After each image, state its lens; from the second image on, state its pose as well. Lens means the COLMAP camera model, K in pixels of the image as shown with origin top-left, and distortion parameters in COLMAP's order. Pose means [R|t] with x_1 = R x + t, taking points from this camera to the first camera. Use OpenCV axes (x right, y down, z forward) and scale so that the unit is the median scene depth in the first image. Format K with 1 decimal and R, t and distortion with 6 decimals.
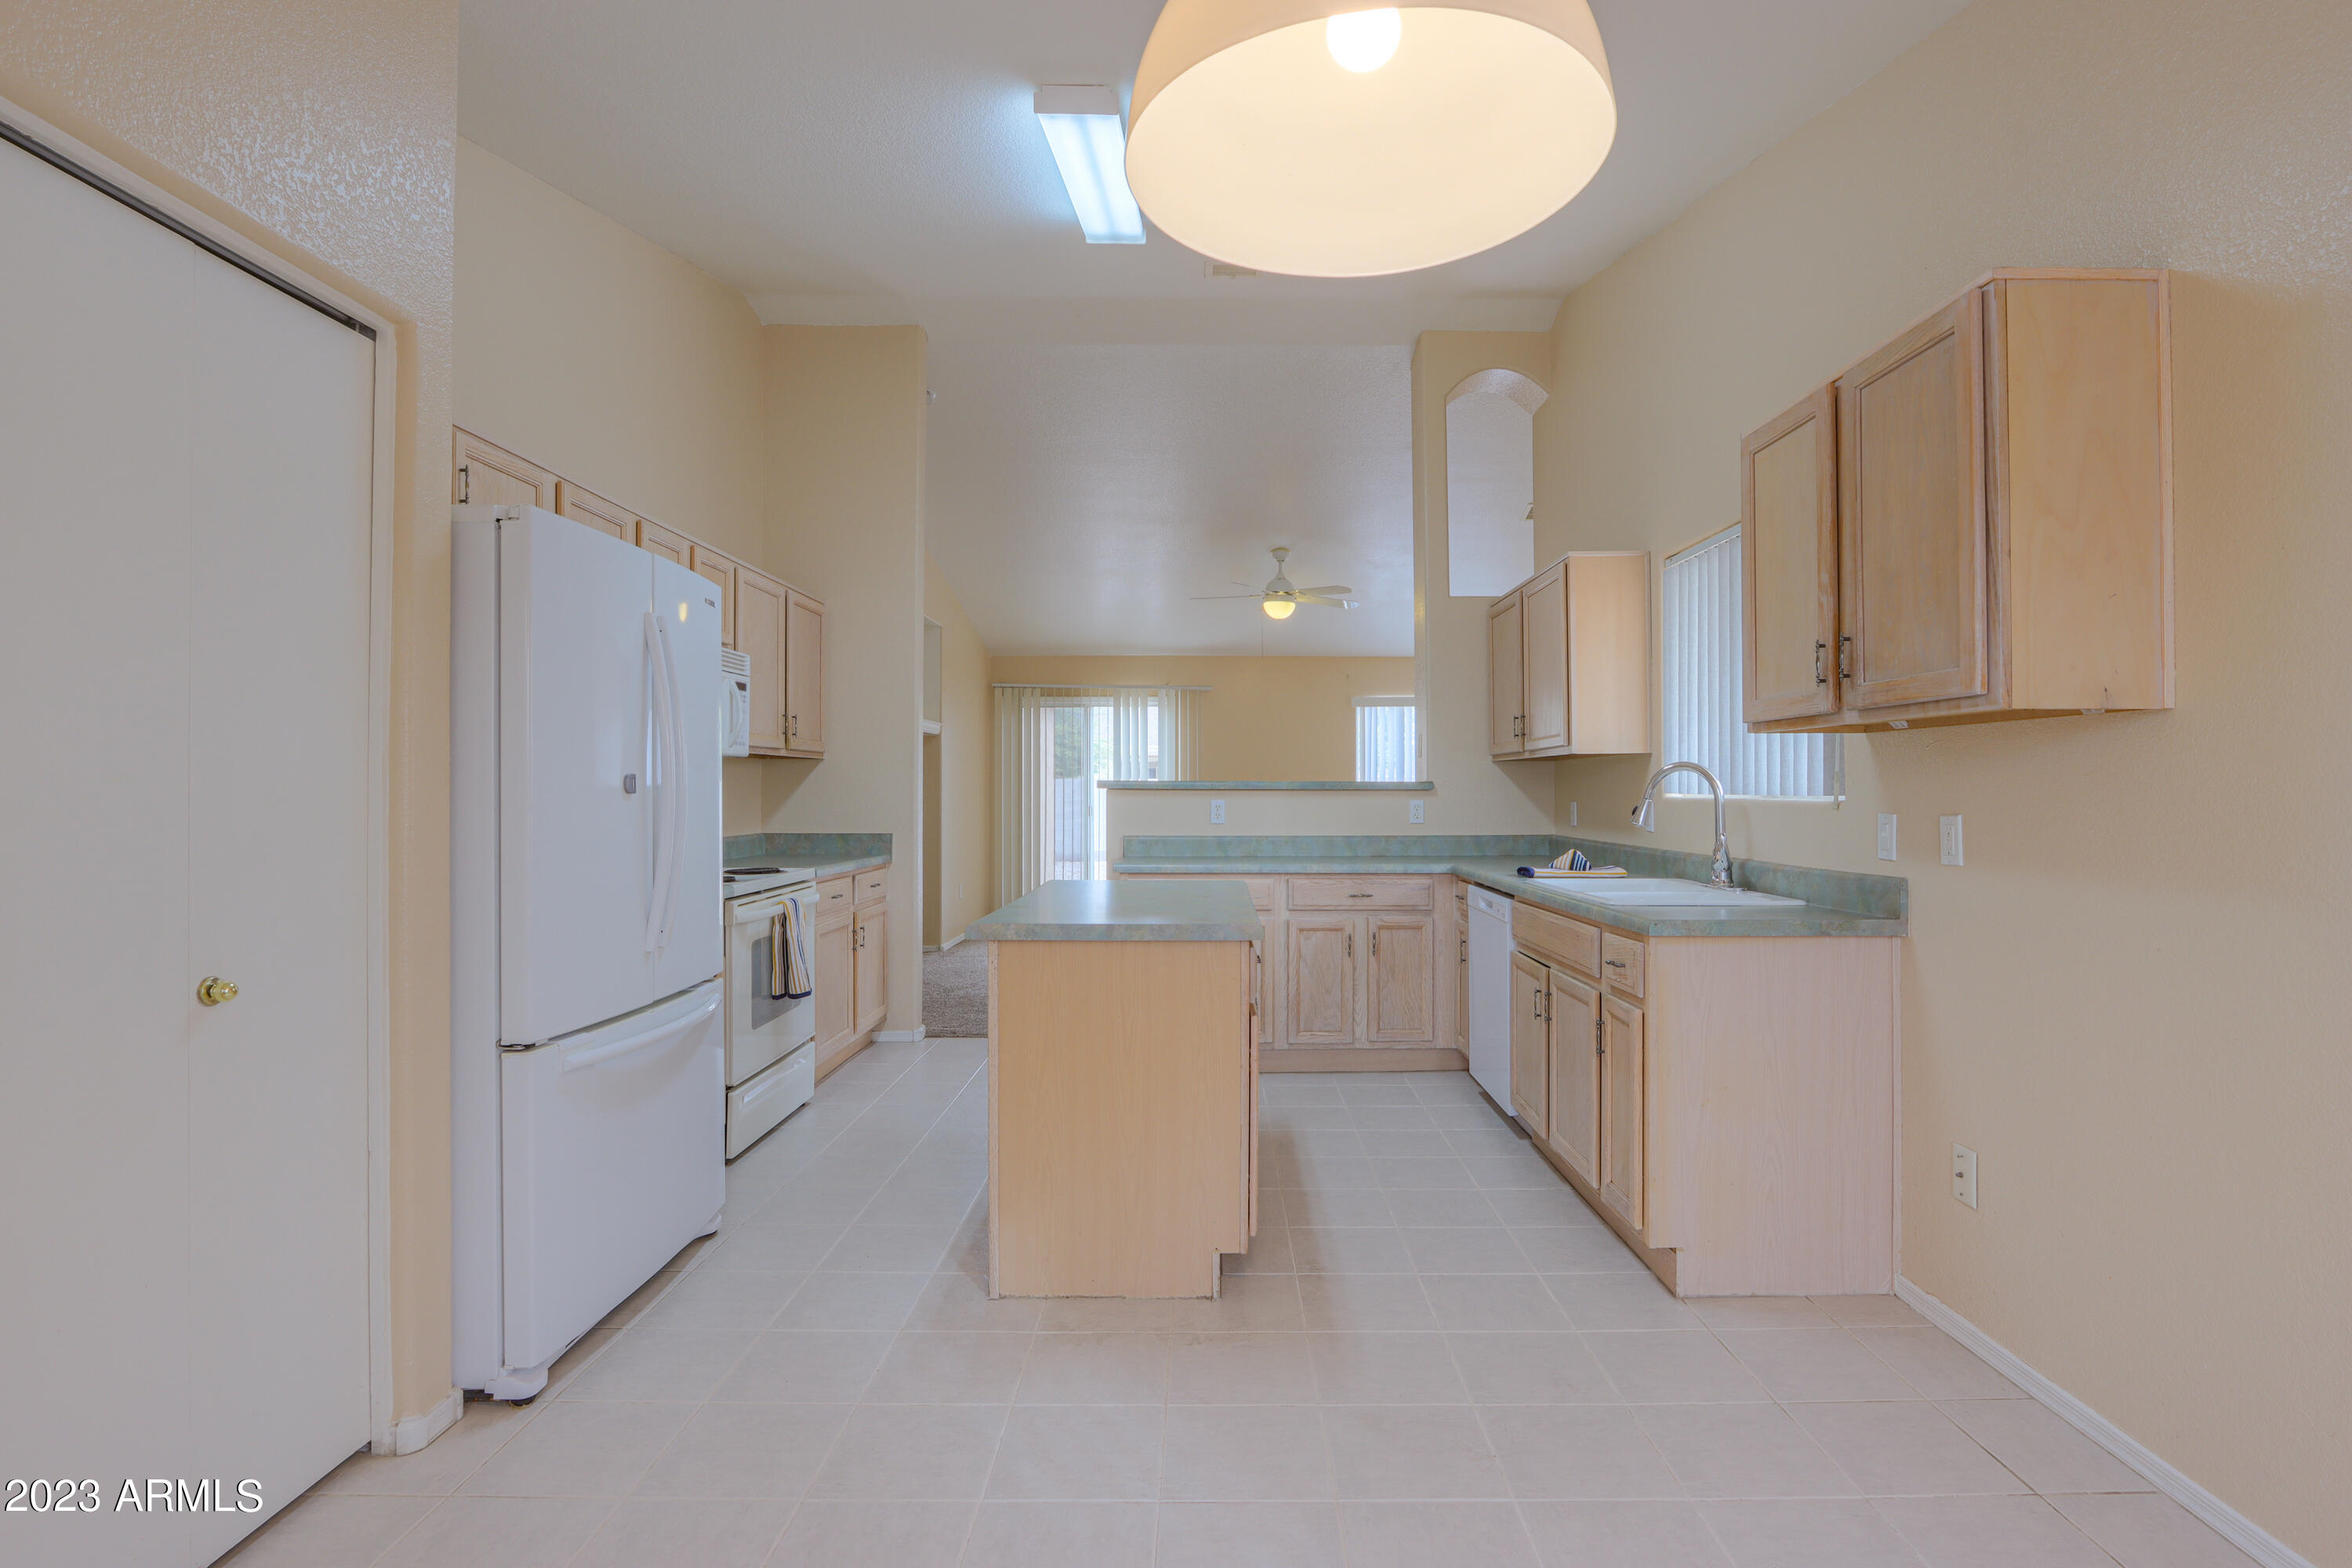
lens RADIAL K [[1125.7, 0, 1154.3], [0, 1125.7, 785.1], [0, 0, 1]] dist [-0.018821, 0.000712]
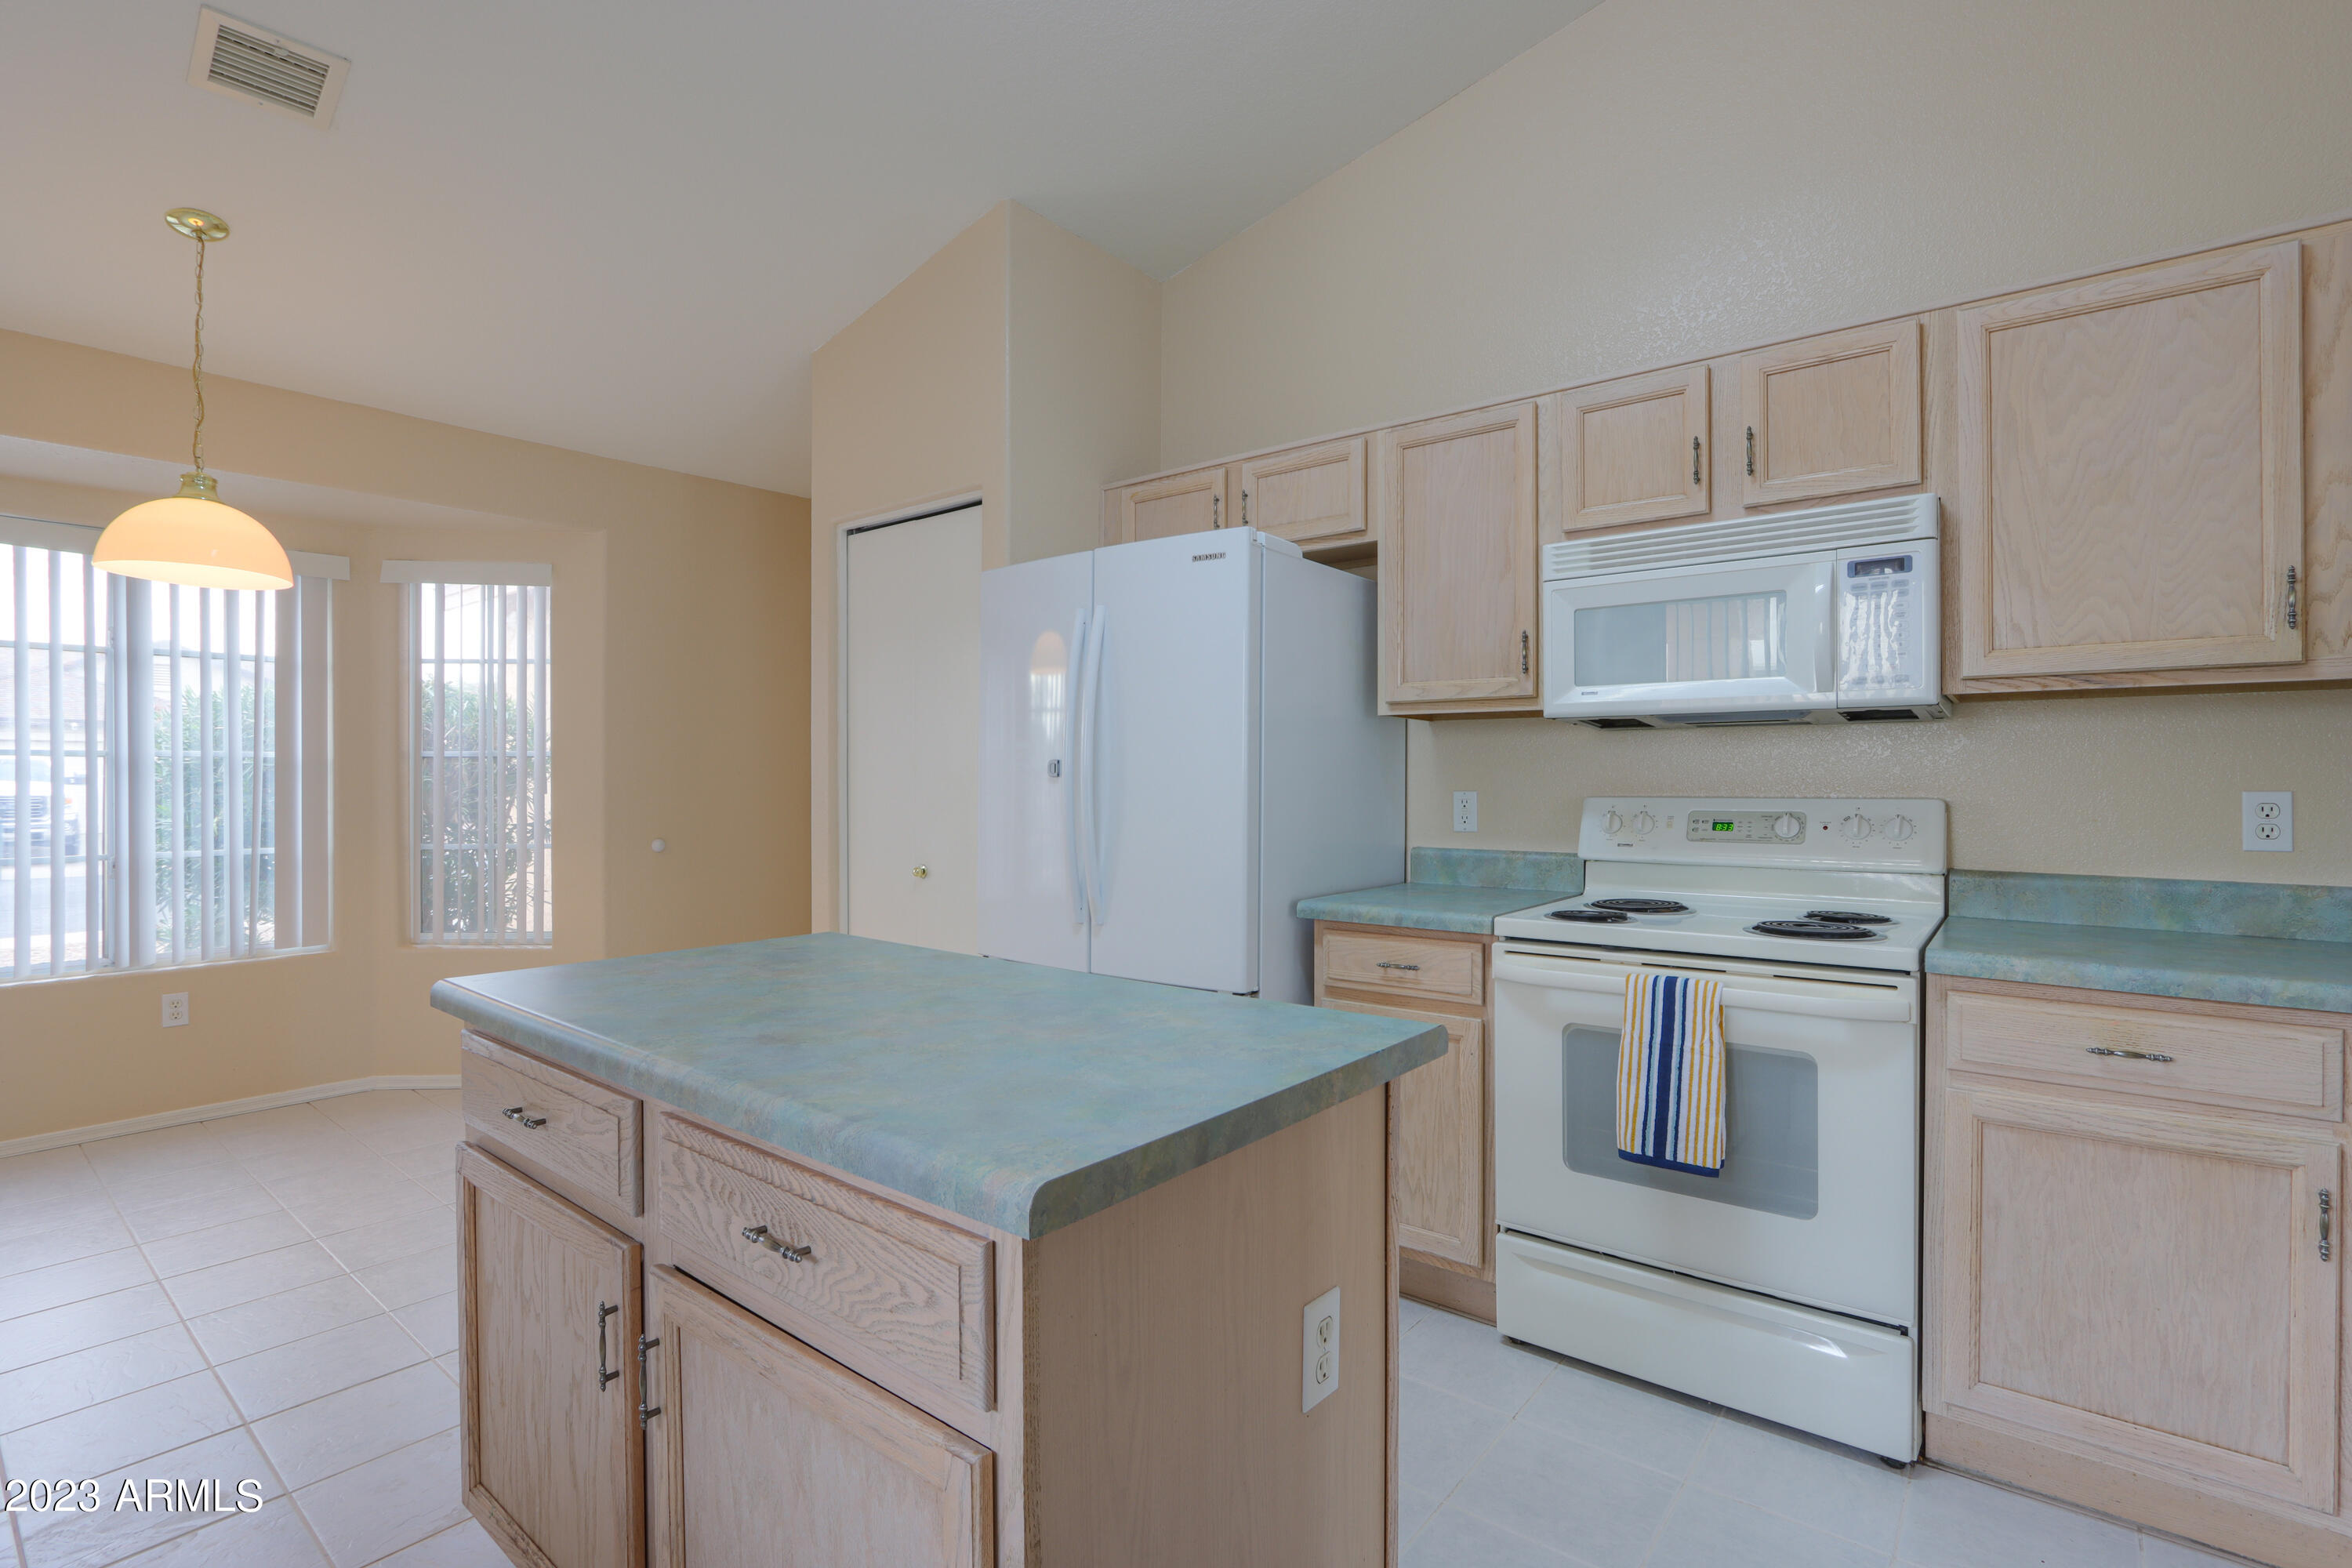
lens RADIAL K [[1076.5, 0, 1176.9], [0, 1076.5, 772.1], [0, 0, 1]] dist [-0.010098, -0.000079]
pose [[-0.571275, -0.006939, -0.820730, 0.192480], [0.002990, 0.999940, -0.010536, 0.008011], [0.820754, -0.008473, -0.571220, 0.928313]]
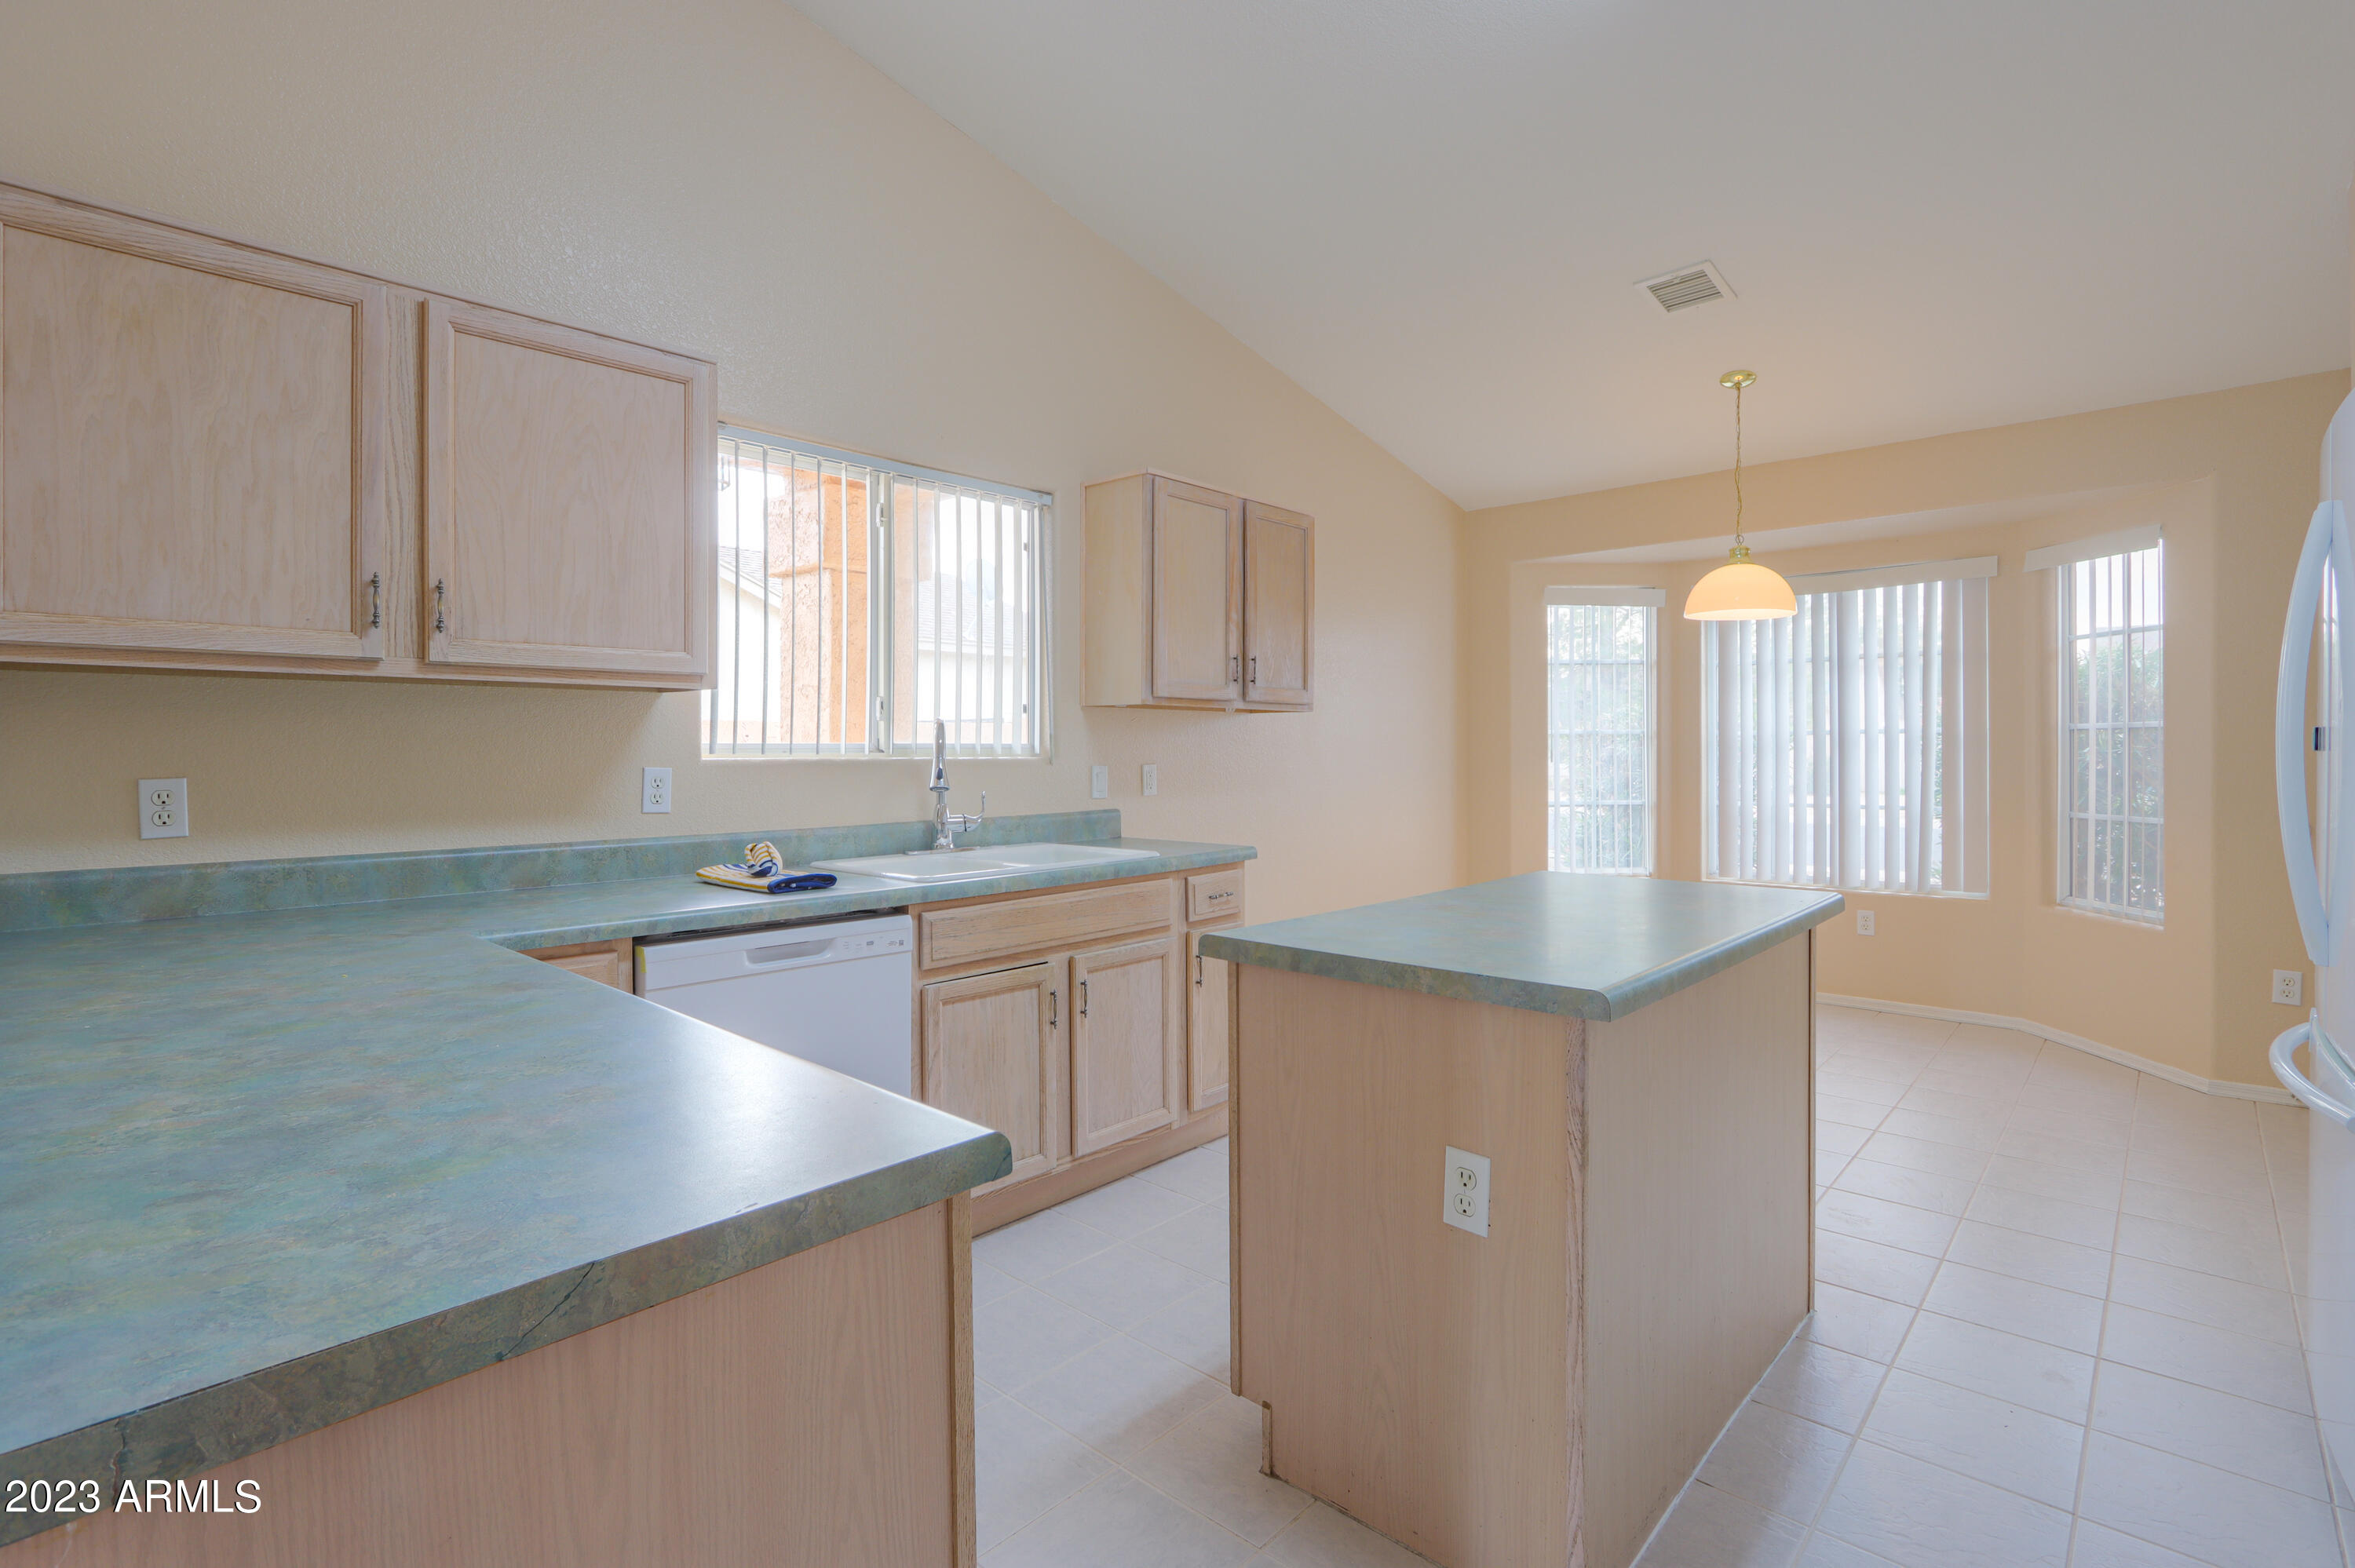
lens RADIAL K [[1120.3, 0, 1181.4], [0, 1120.3, 753.6], [0, 0, 1]] dist [-0.035749, 0.000537]
pose [[-0.769031, -0.000091, 0.639212, -0.180725], [-0.000393, 1.000000, -0.000331, 0.006080], [-0.639212, -0.000506, -0.769031, 1.127983]]
